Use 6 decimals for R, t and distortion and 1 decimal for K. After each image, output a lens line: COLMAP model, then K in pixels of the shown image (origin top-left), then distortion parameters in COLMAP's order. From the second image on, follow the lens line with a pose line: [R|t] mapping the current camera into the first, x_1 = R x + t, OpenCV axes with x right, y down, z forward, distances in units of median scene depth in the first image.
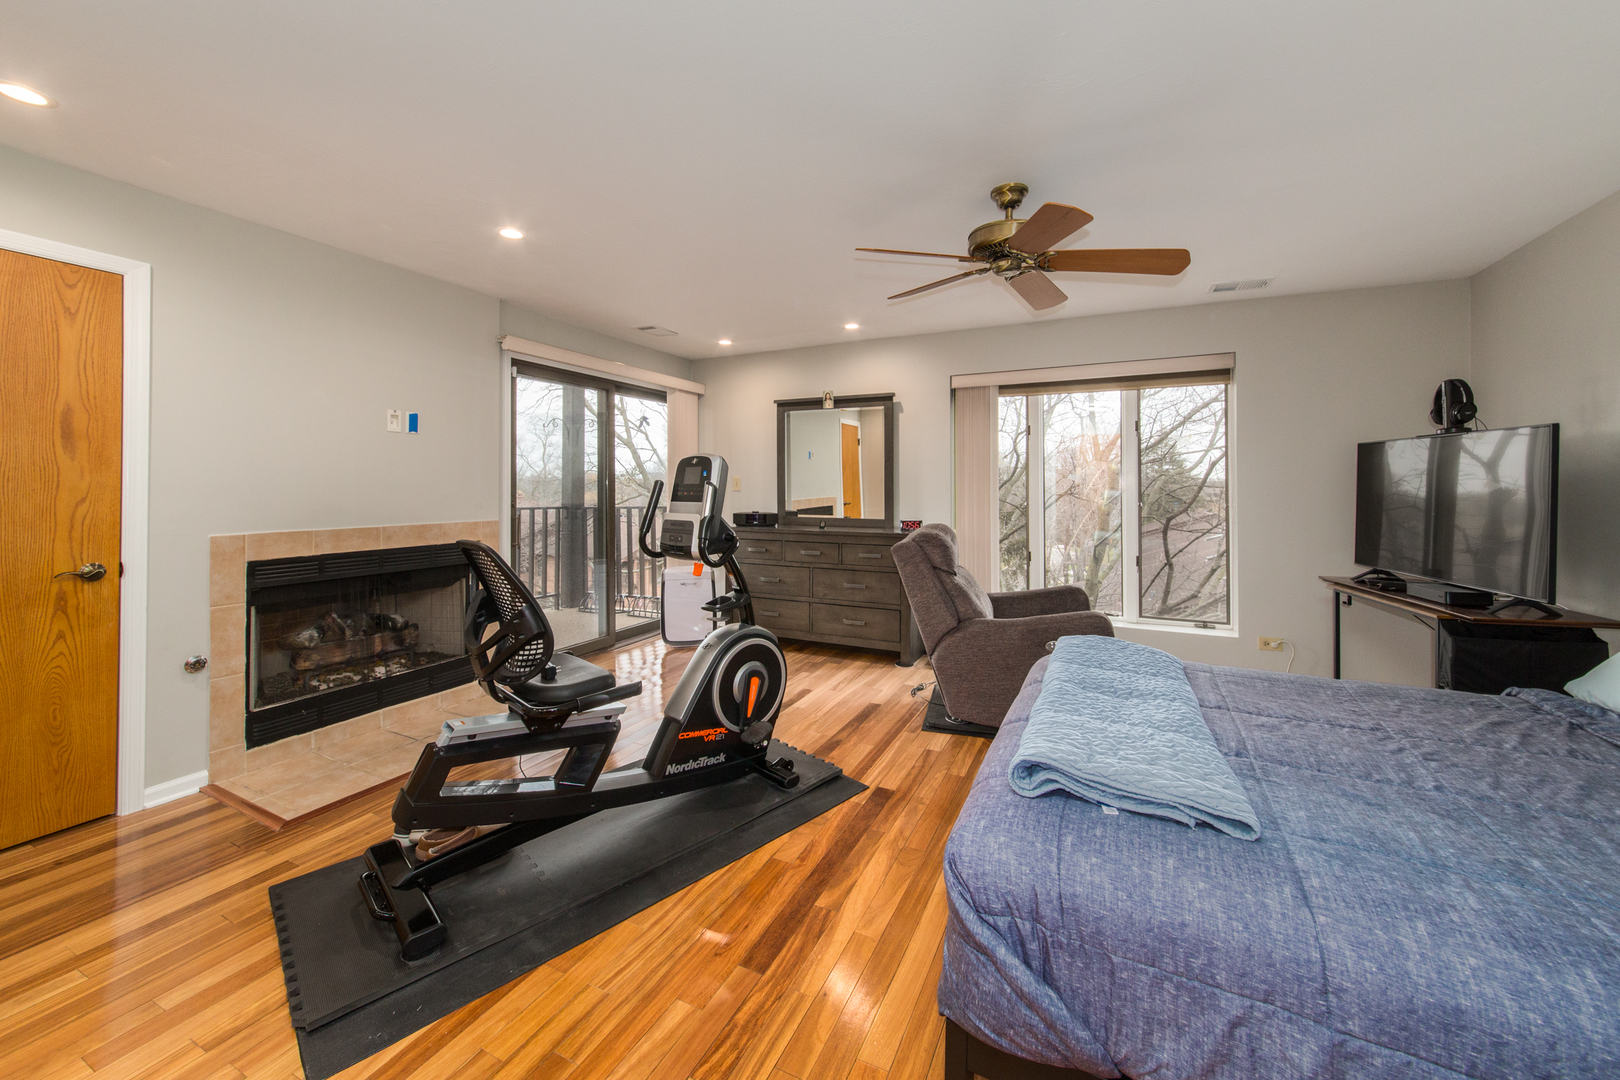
lens RADIAL K [[633.3, 0, 809.3], [0, 633.3, 500.6], [0, 0, 1]] dist [-0.000349, 0.000013]
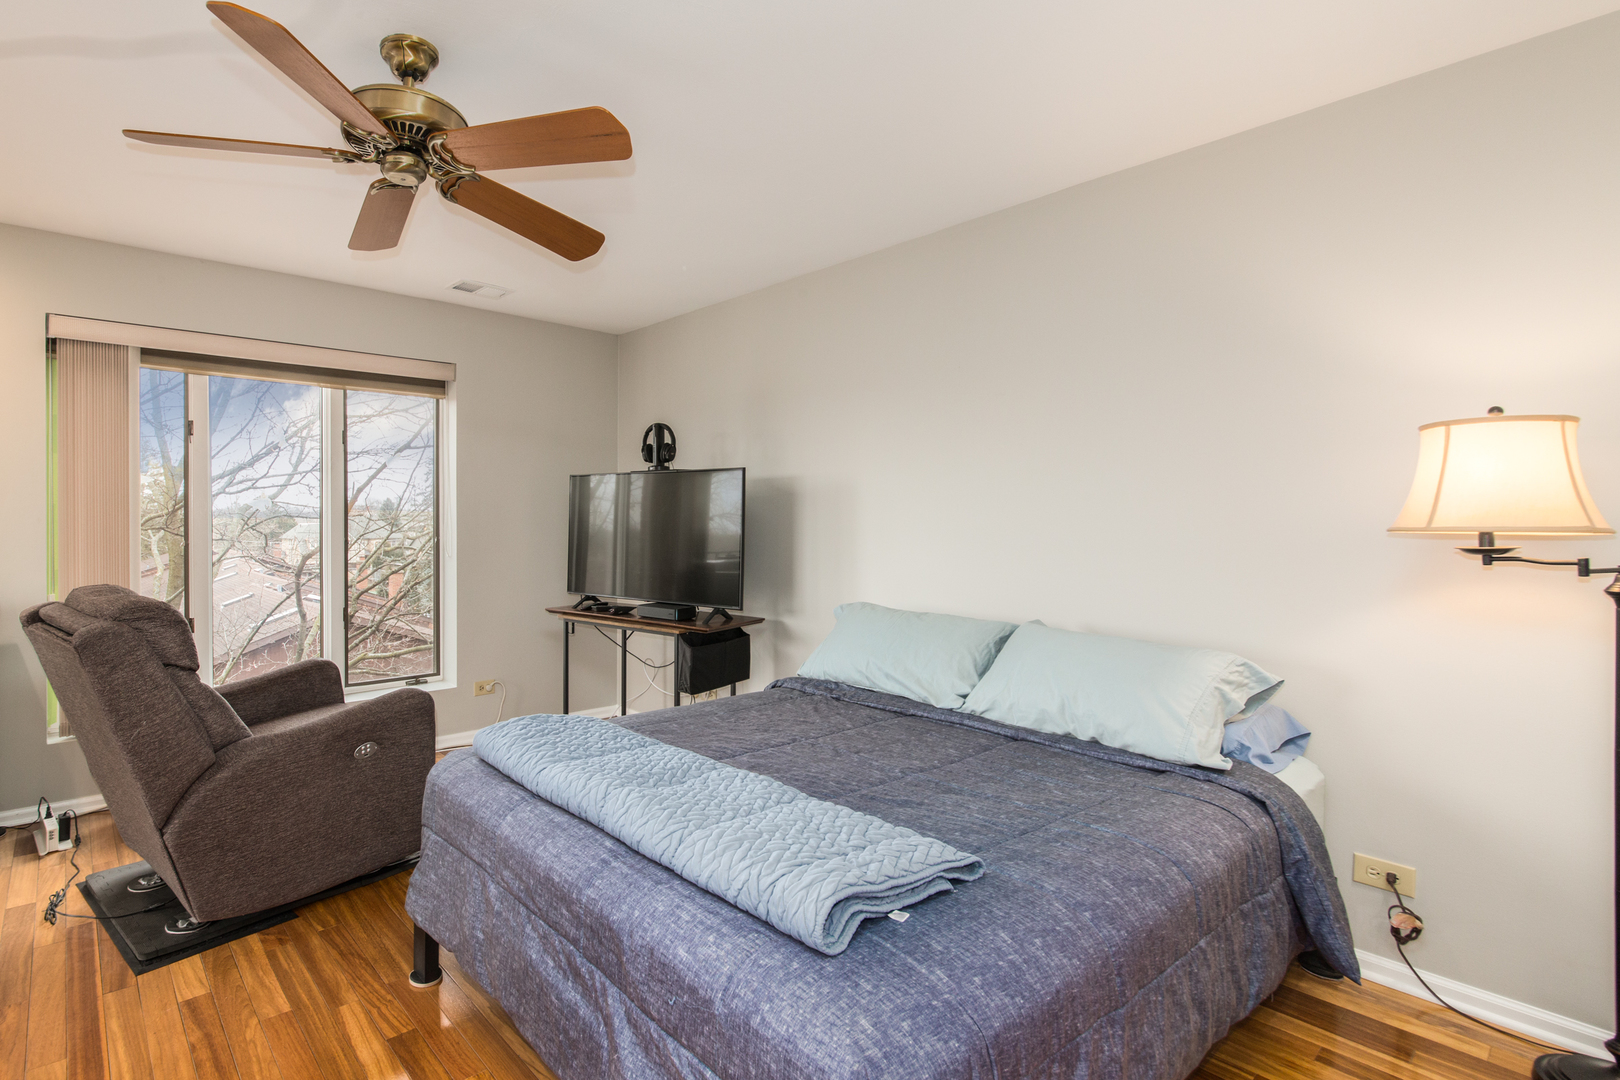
lens RADIAL K [[761.2, 0, 810.0], [0, 761.2, 540.0], [0, 0, 1]] dist [0.000158, -0.000047]
pose [[0.440329, -0.024729, 0.897496, -0.133061], [0.017495, 0.999667, 0.018961, -0.003782], [-0.897666, 0.007353, 0.440615, 0.202781]]
